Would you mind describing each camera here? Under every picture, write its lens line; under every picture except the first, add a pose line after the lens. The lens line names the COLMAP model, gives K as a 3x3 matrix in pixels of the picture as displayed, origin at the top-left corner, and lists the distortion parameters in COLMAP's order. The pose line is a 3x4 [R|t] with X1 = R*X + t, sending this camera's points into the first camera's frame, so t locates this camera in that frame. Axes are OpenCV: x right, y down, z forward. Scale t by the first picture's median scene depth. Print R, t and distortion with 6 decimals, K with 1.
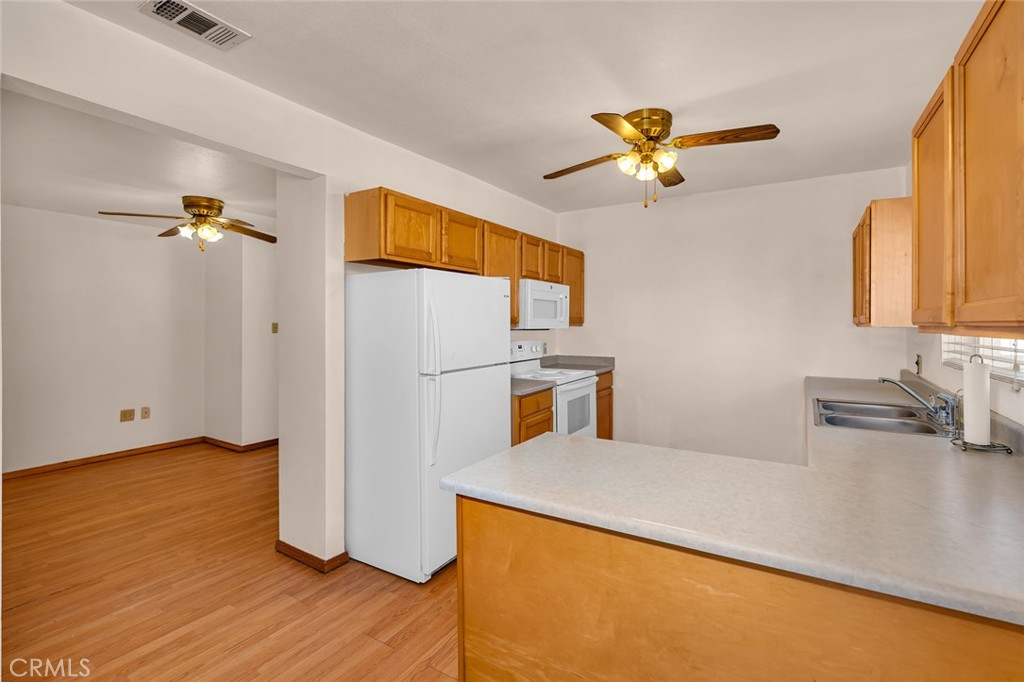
lens RADIAL K [[482.1, 0, 509.7], [0, 482.1, 322.6], [0, 0, 1]] dist [0.002503, 0.000485]
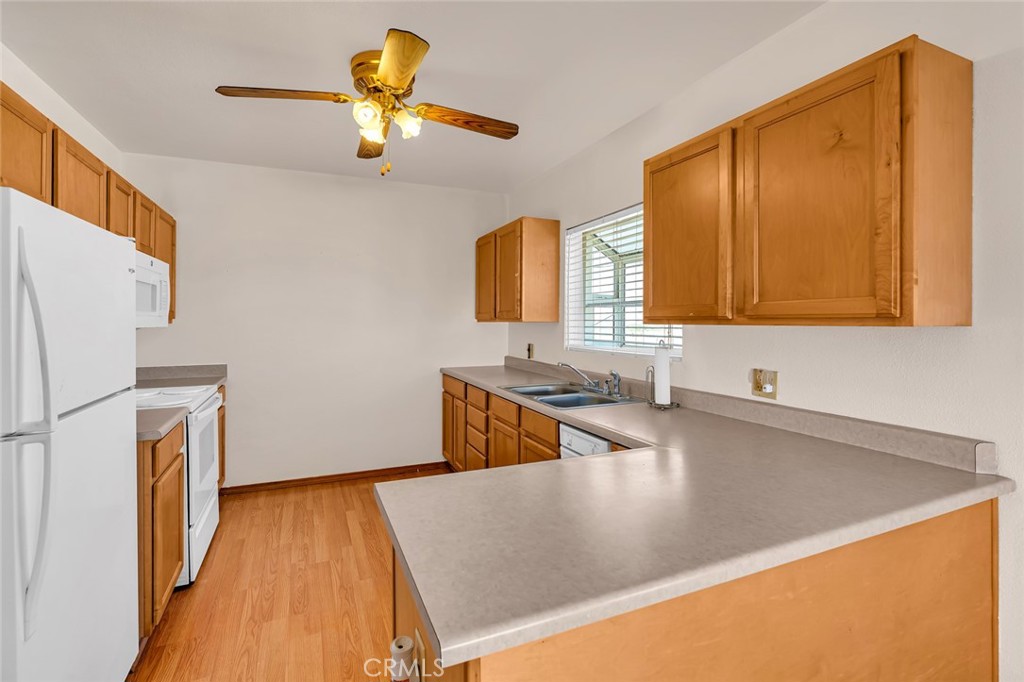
lens RADIAL K [[482.1, 0, 509.7], [0, 482.1, 322.6], [0, 0, 1]] dist [0.002503, 0.000485]
pose [[0.572871, -0.004257, 0.819634, -0.249294], [0.000691, 0.999989, 0.004710, 0.005518], [-0.819645, -0.002132, 0.572868, 0.338063]]
